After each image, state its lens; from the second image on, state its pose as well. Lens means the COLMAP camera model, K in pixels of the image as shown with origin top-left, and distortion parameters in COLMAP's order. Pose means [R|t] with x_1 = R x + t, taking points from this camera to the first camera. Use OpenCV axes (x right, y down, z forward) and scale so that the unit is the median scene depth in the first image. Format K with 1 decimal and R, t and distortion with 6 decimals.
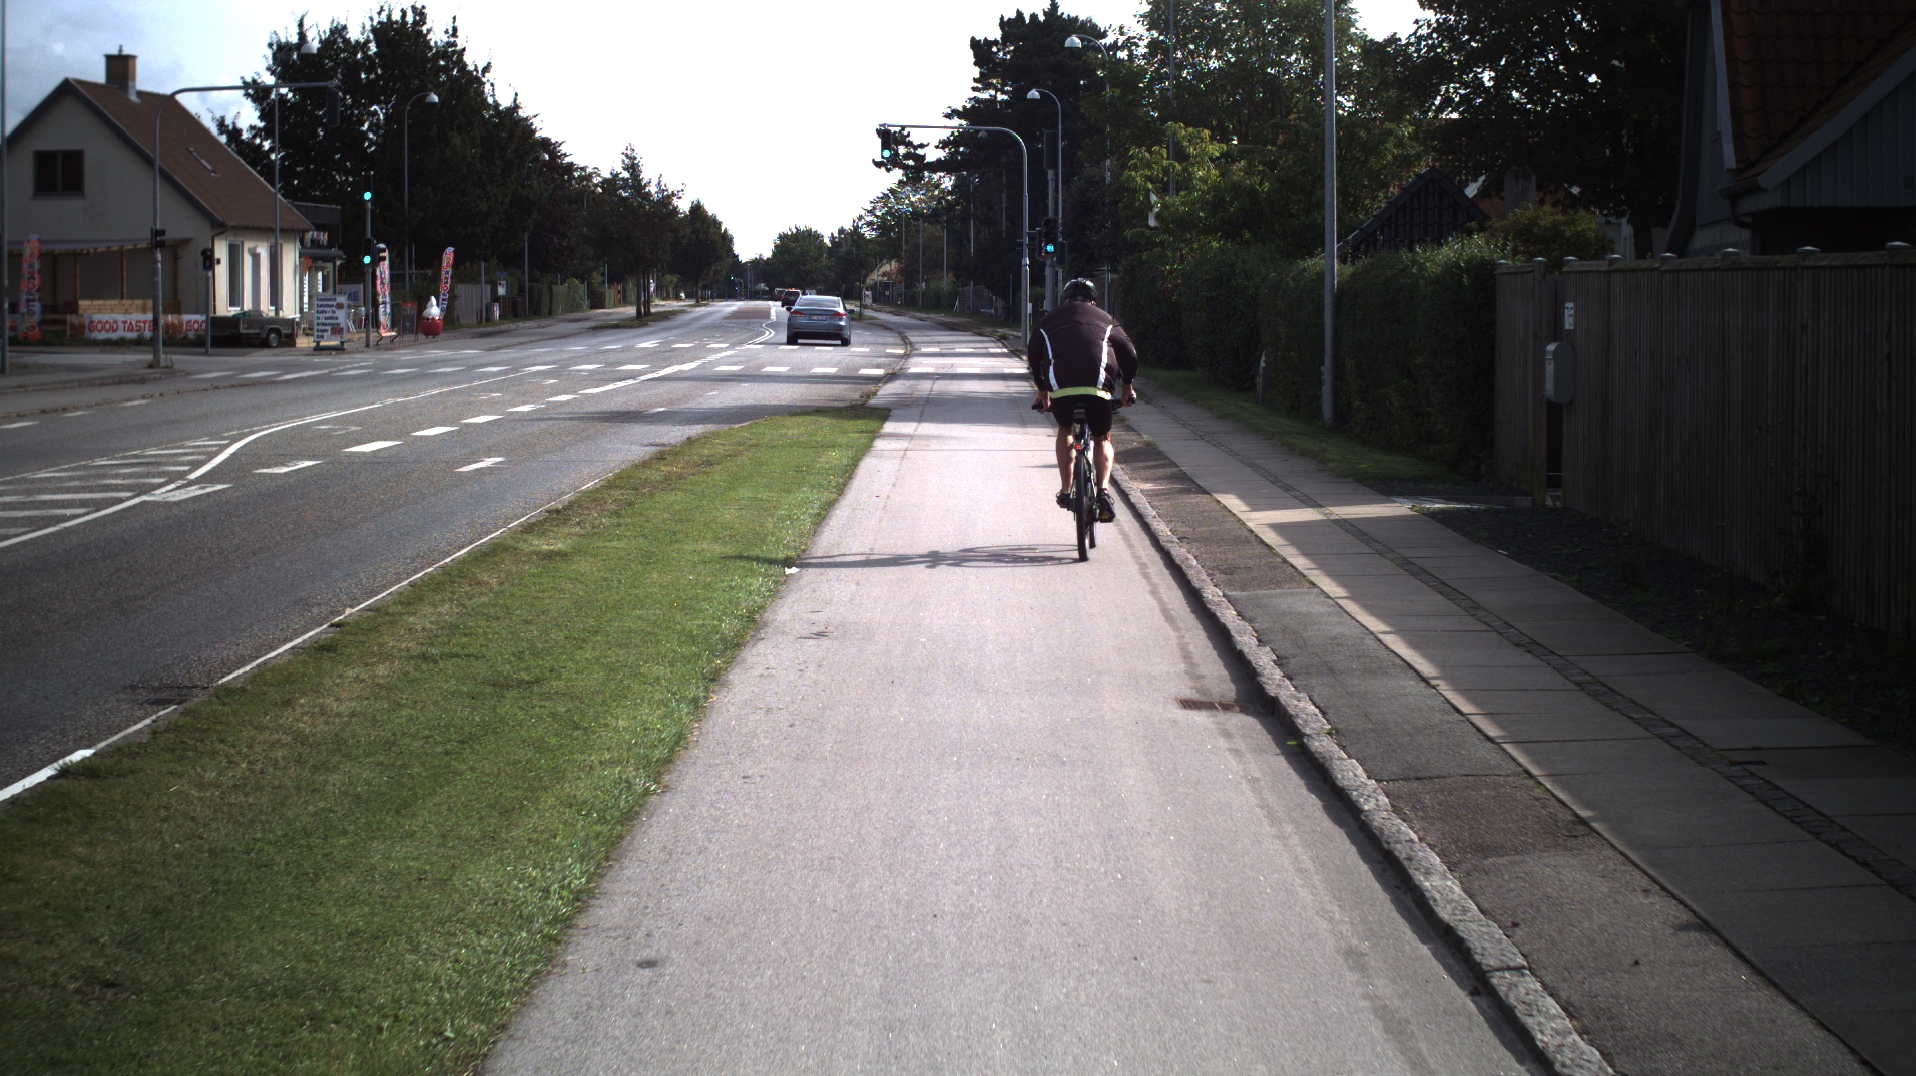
lens RADIAL K [[4079.9, 0, 958.0], [0, 4079.9, 538.0], [0, 0, 1]] dist [-0.347443, 0.200765]
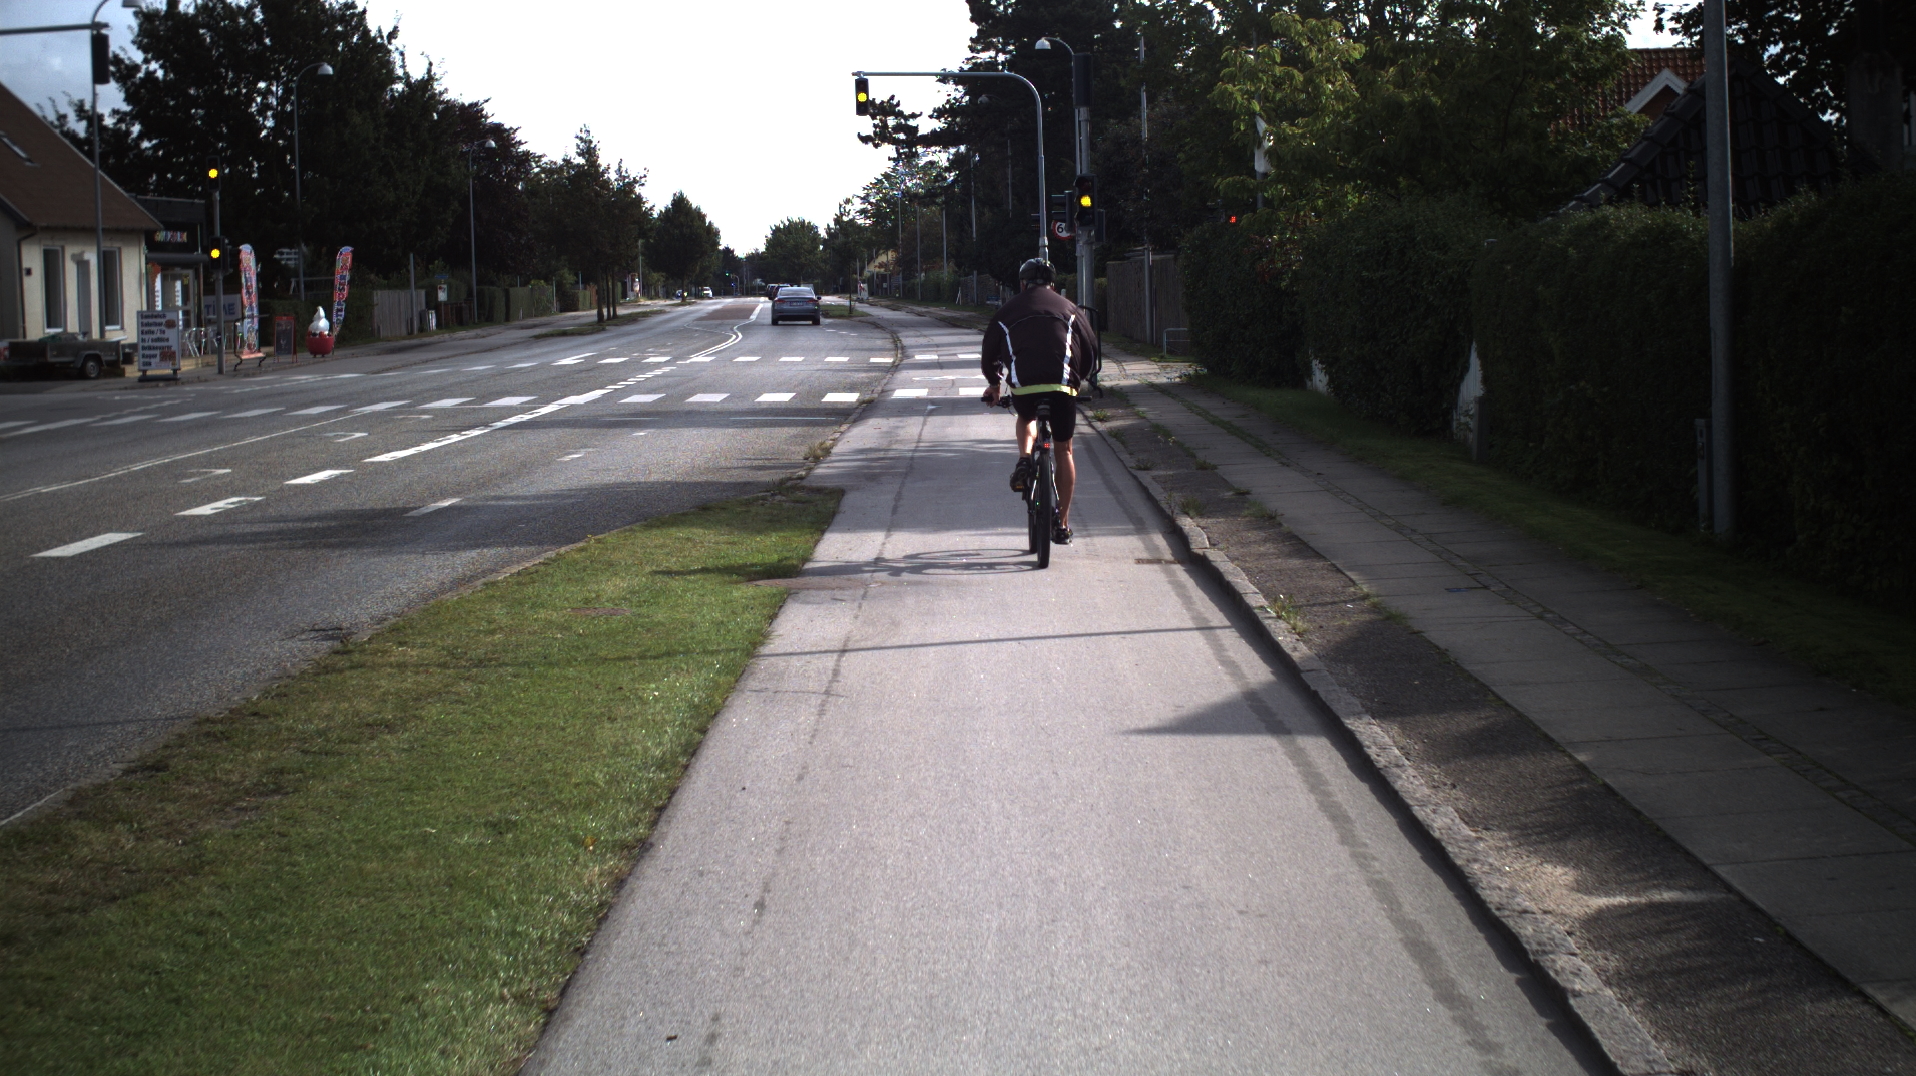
lens RADIAL K [[4079.9, 0, 958.0], [0, 4079.9, 538.0], [0, 0, 1]] dist [-0.347443, 0.200765]
pose [[0.999593, -0.028419, -0.002529, 0.000352], [0.028425, 0.999593, 0.002456, -0.011925], [0.002458, -0.002527, 0.999994, 0.194756]]
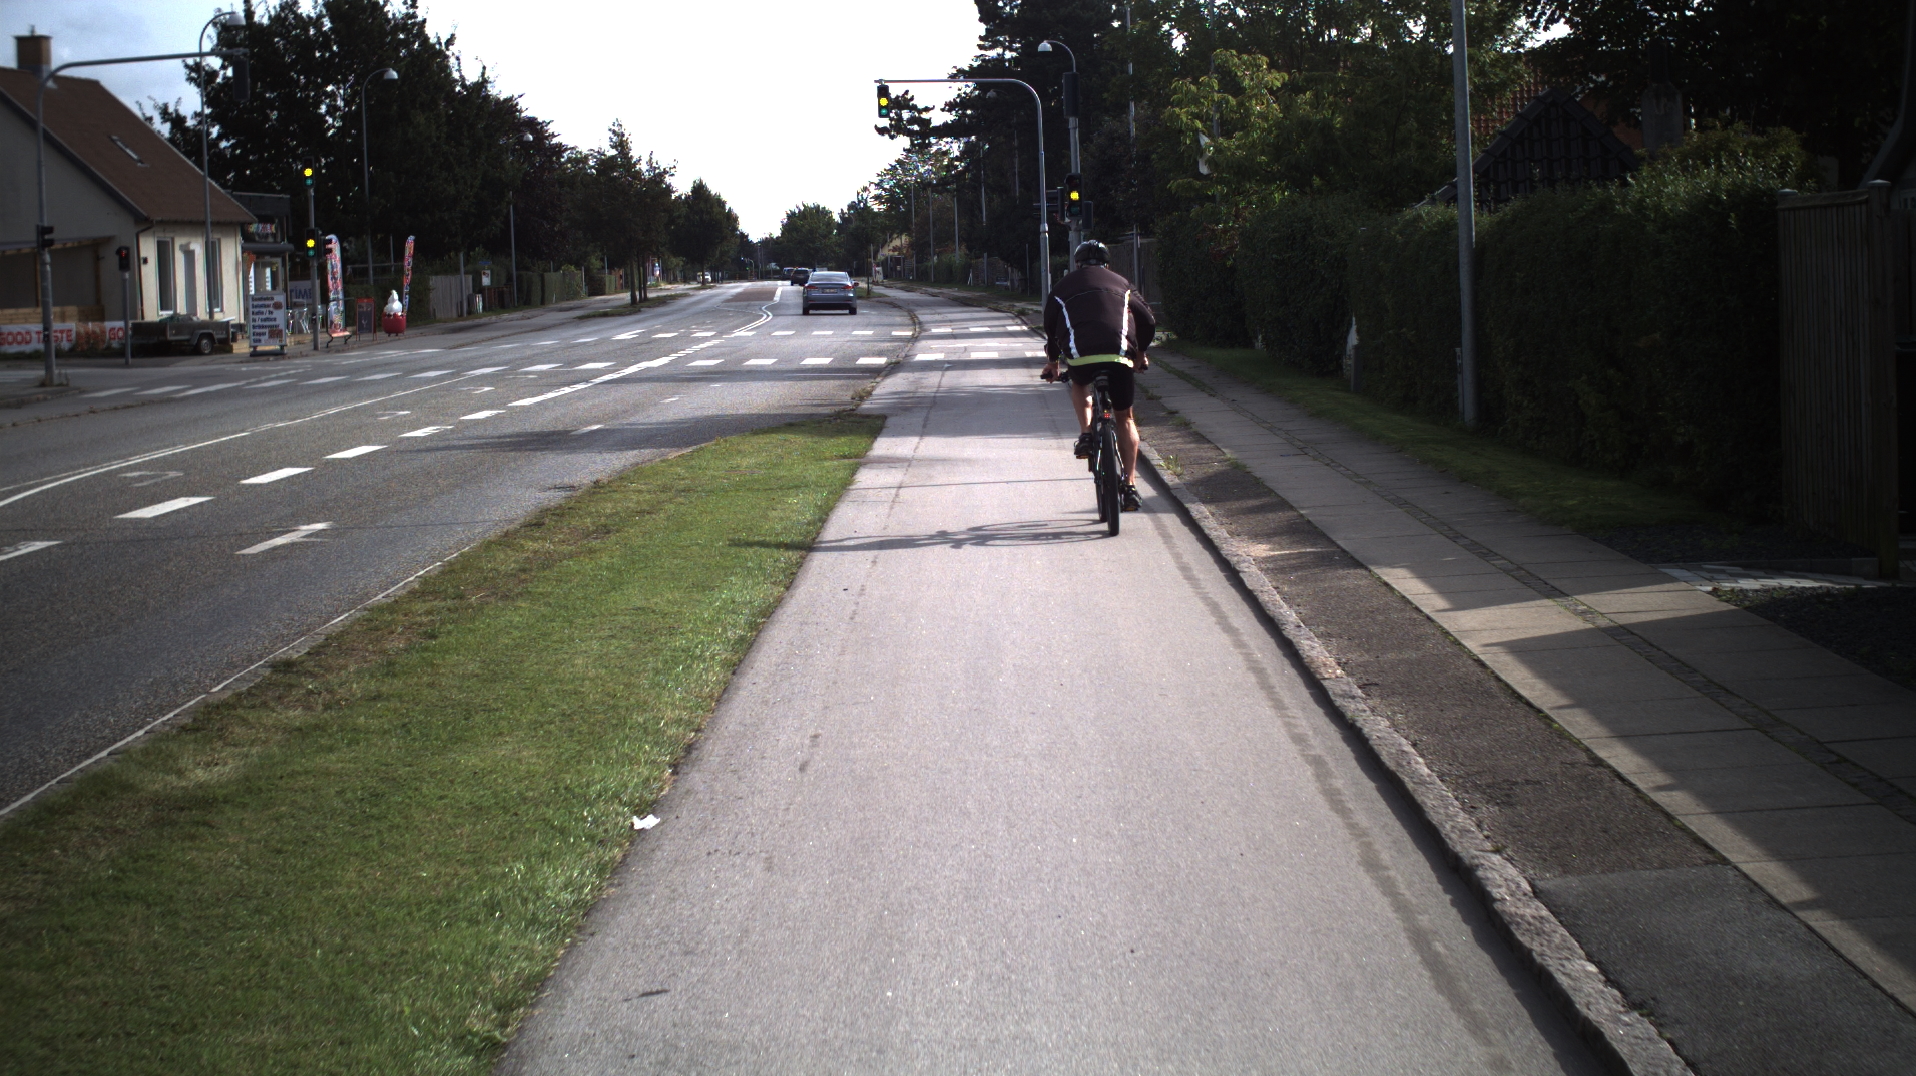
lens RADIAL K [[4079.9, 0, 958.0], [0, 4079.9, 538.0], [0, 0, 1]] dist [-0.347443, 0.200765]
pose [[0.999344, -0.035711, -0.005953, 0.000508], [0.035750, 0.999339, 0.006576, -0.005885], [0.005714, -0.006785, 0.999961, 0.097622]]
